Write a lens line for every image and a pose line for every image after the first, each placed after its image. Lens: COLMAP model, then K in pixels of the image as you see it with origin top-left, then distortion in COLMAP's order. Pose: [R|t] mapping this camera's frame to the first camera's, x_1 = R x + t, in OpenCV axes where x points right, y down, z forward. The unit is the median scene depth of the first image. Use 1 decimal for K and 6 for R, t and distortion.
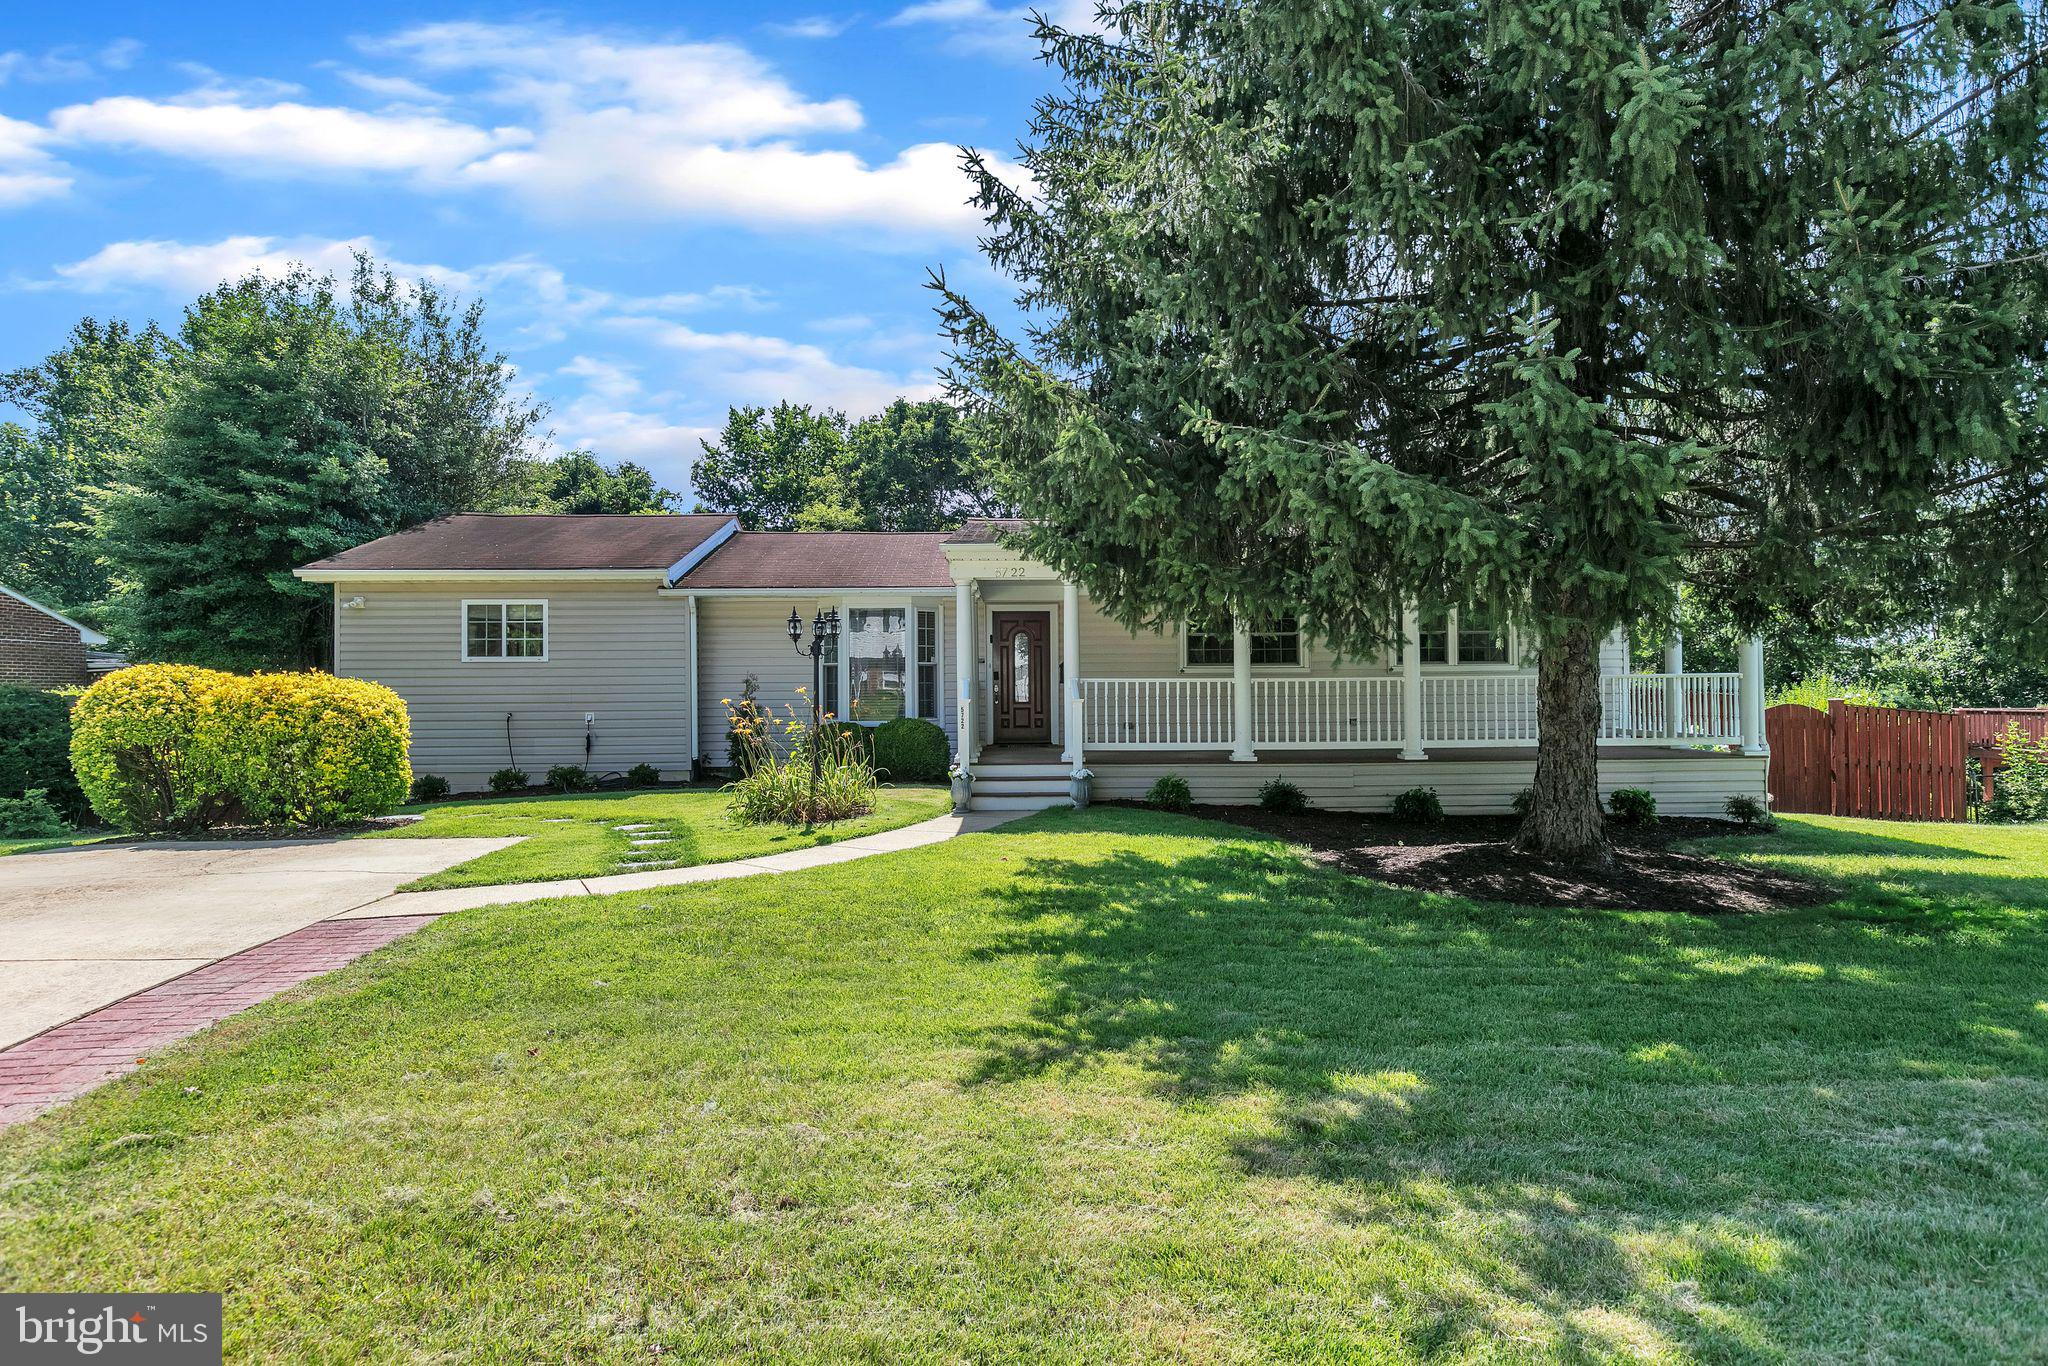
lens RADIAL K [[1194.5, 0, 1023.3], [0, 1194.5, 681.9], [0, 0, 1]] dist [-0.024841, 0.000866]
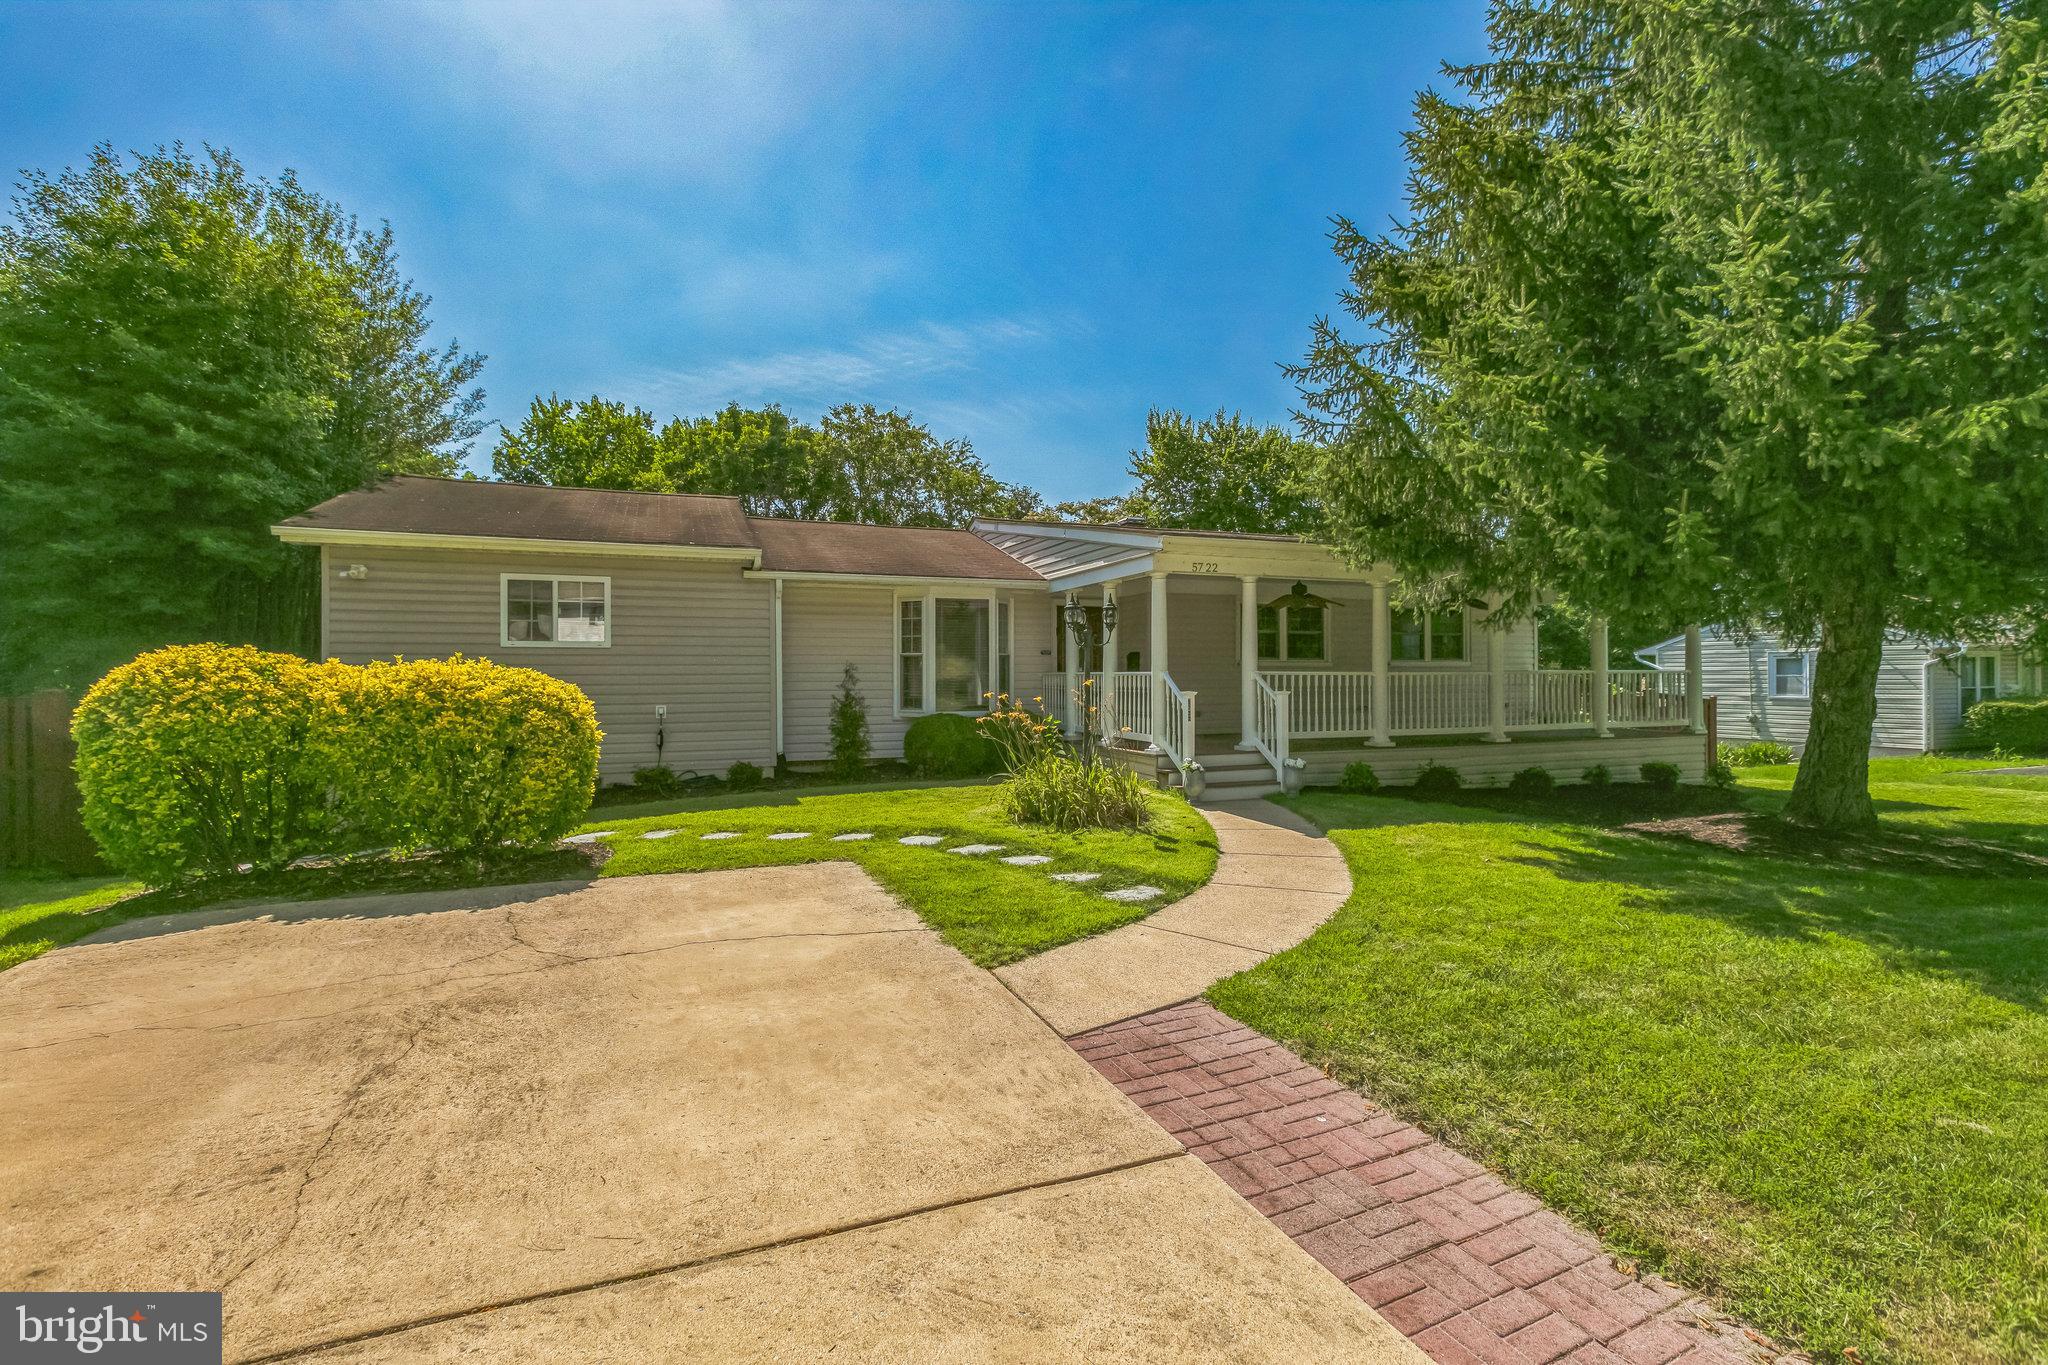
lens RADIAL K [[953.0, 0, 1022.3], [0, 953.0, 684.9], [0, 0, 1]] dist [-0.049247, 0.017413]
pose [[0.927909, 0.000903, 0.372807, -0.377330], [-0.006772, 0.999873, 0.014435, -0.001619], [-0.372746, -0.015919, 0.927797, 0.238404]]
